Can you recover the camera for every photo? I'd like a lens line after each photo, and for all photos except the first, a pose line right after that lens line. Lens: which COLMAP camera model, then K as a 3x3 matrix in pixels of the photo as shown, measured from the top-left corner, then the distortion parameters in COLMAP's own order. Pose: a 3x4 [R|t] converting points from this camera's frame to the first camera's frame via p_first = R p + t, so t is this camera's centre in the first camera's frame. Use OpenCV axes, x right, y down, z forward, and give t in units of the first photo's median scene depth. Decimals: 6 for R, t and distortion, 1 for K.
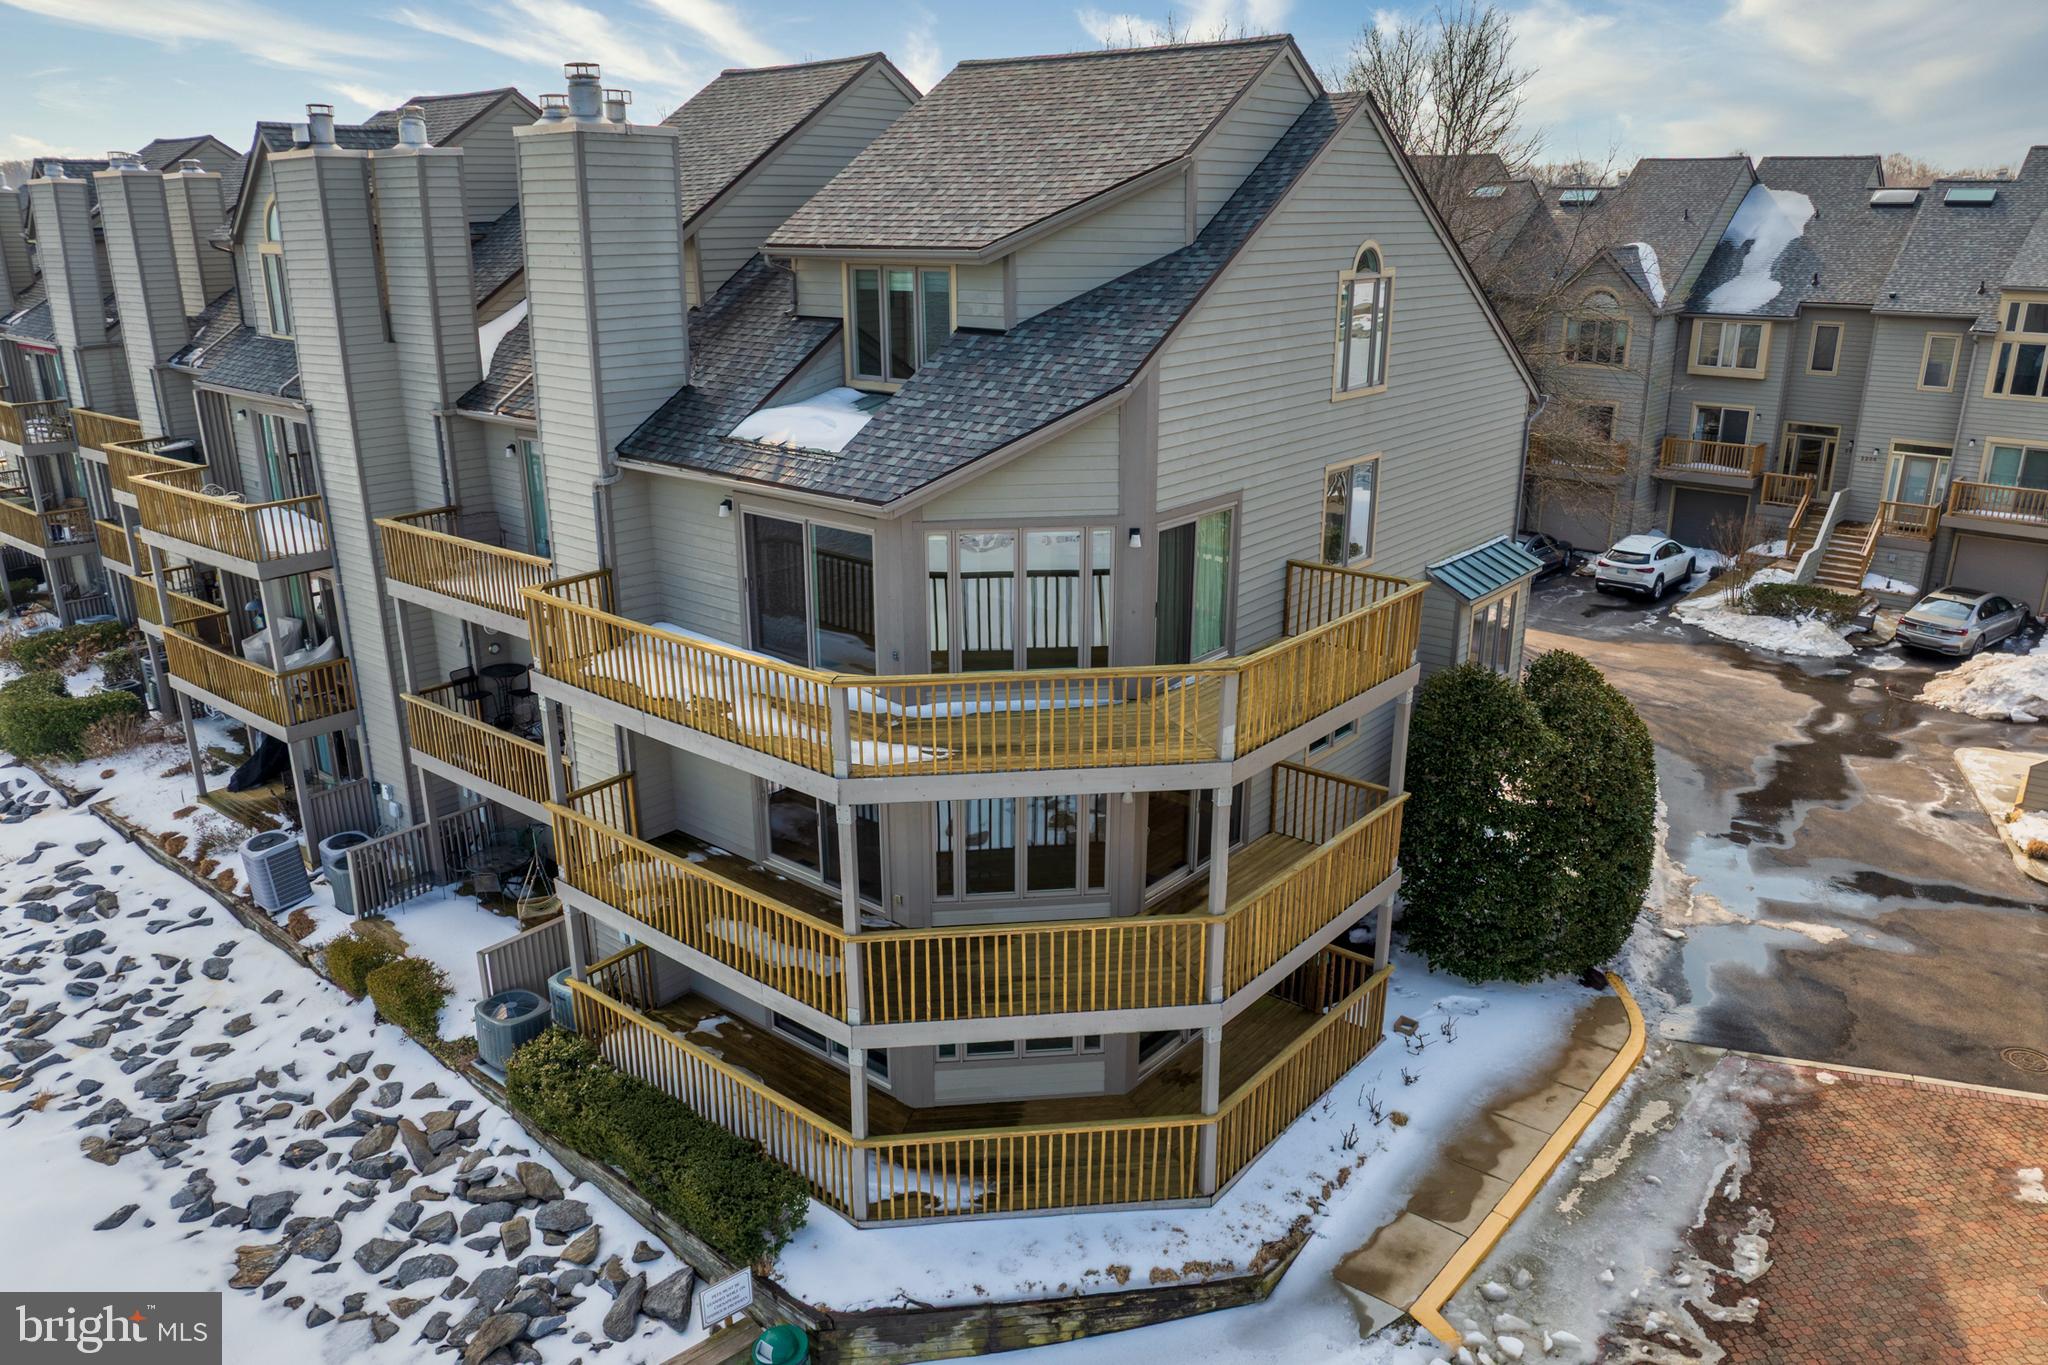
lens RADIAL K [[1442.7, 0, 1025.6], [0, 1442.7, 686.9], [0, 0, 1]] dist [-0.037563, 0.004680]
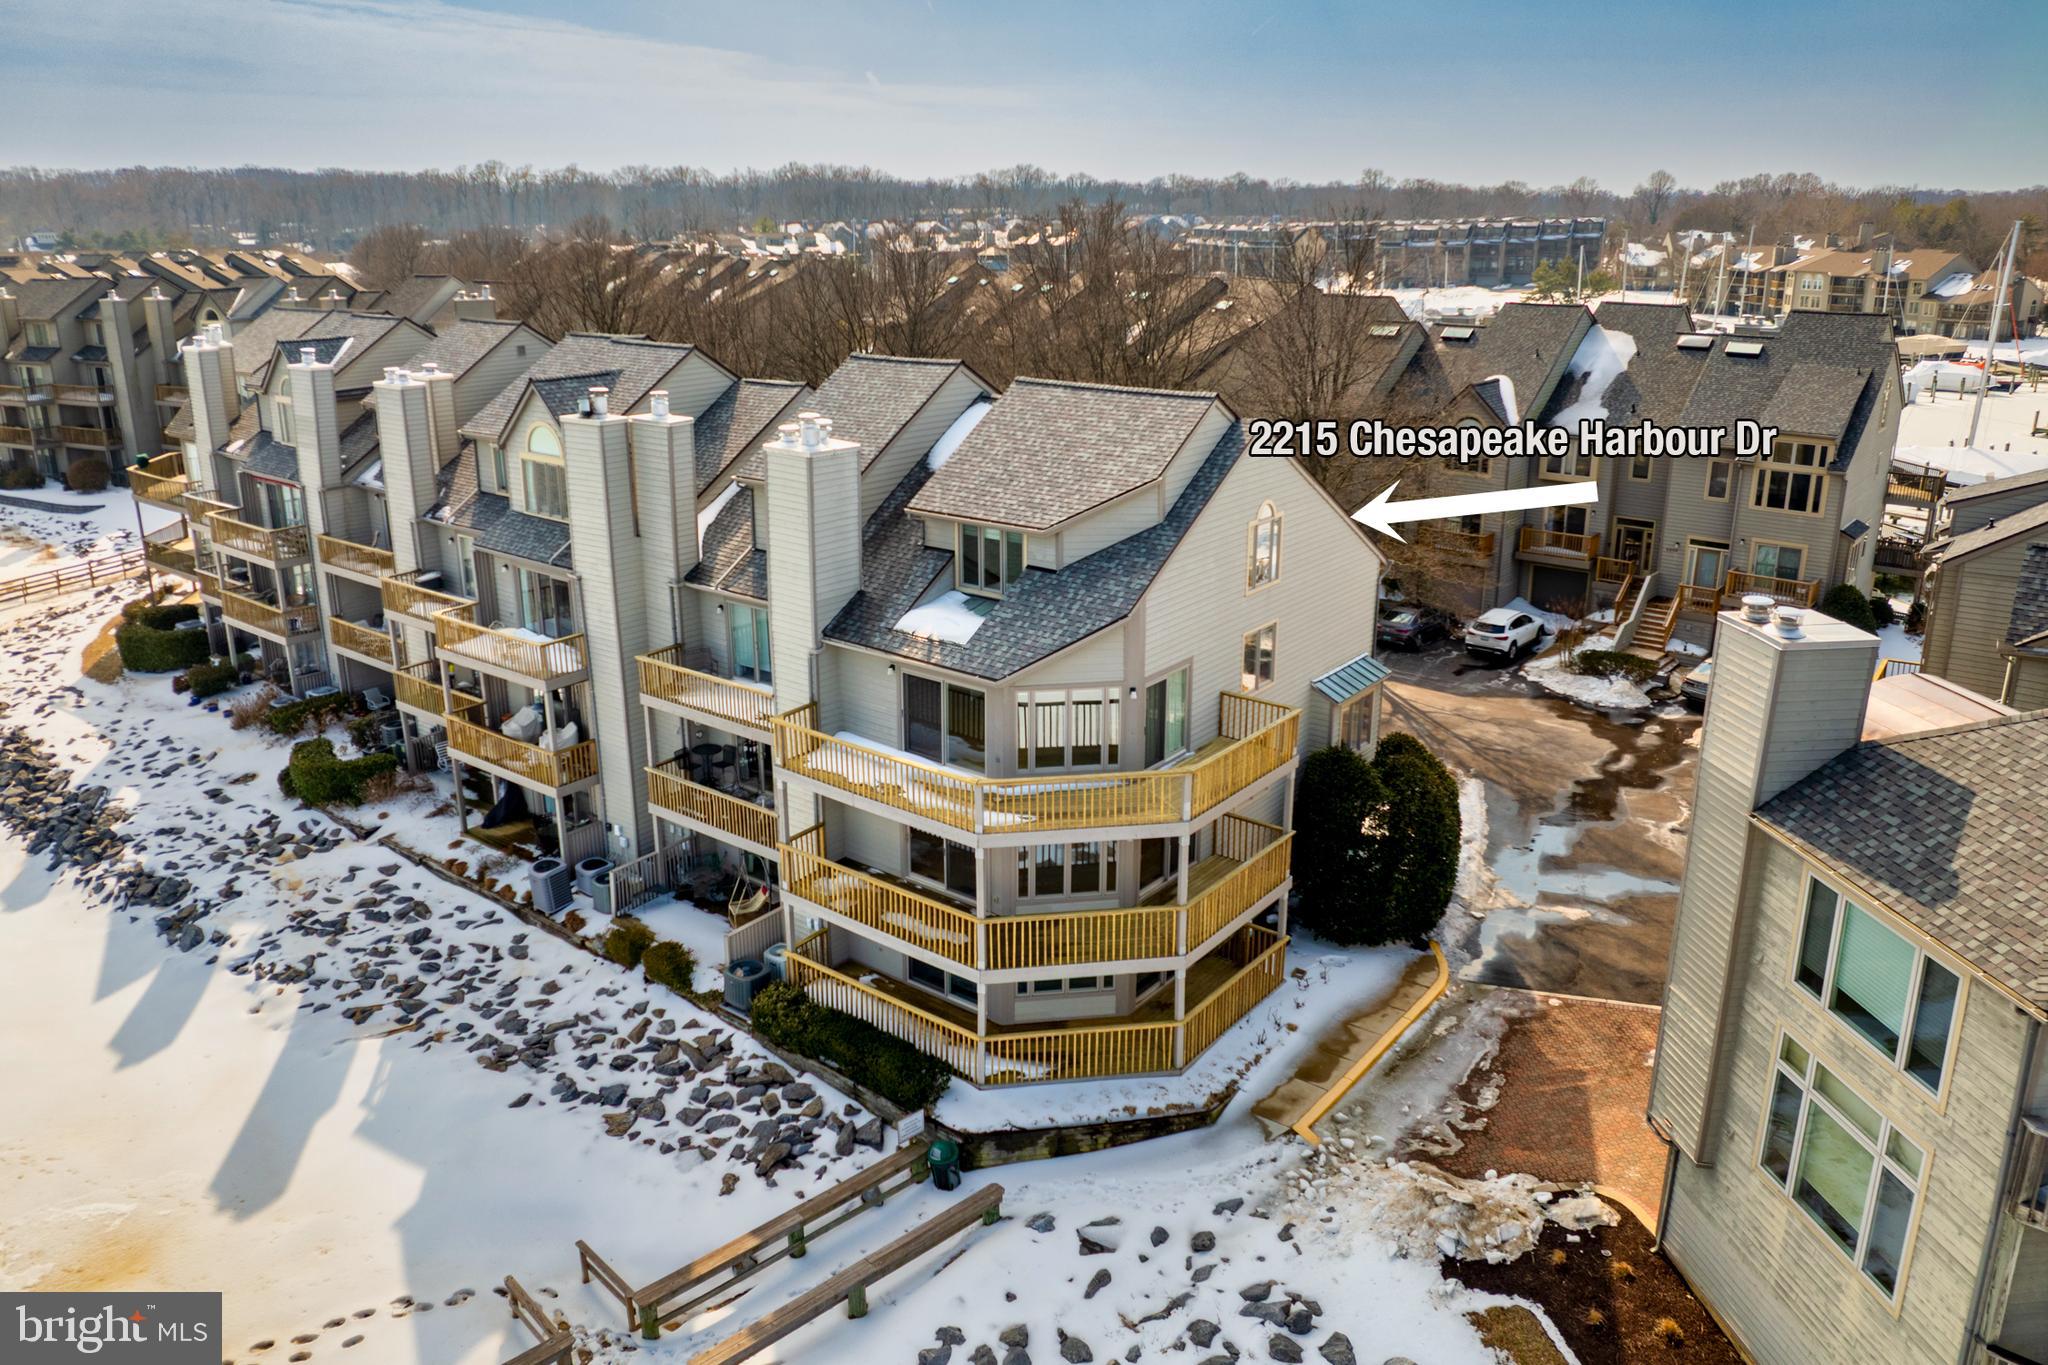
lens RADIAL K [[1442.7, 0, 1024.5], [0, 1442.7, 607.8], [0, 0, 1]] dist [-0.037563, 0.004680]
pose [[0.999563, -0.007380, 0.028622, -0.093113], [0.008828, 0.998670, -0.050791, -0.102429], [-0.028209, 0.051021, 0.998299, -0.668902]]
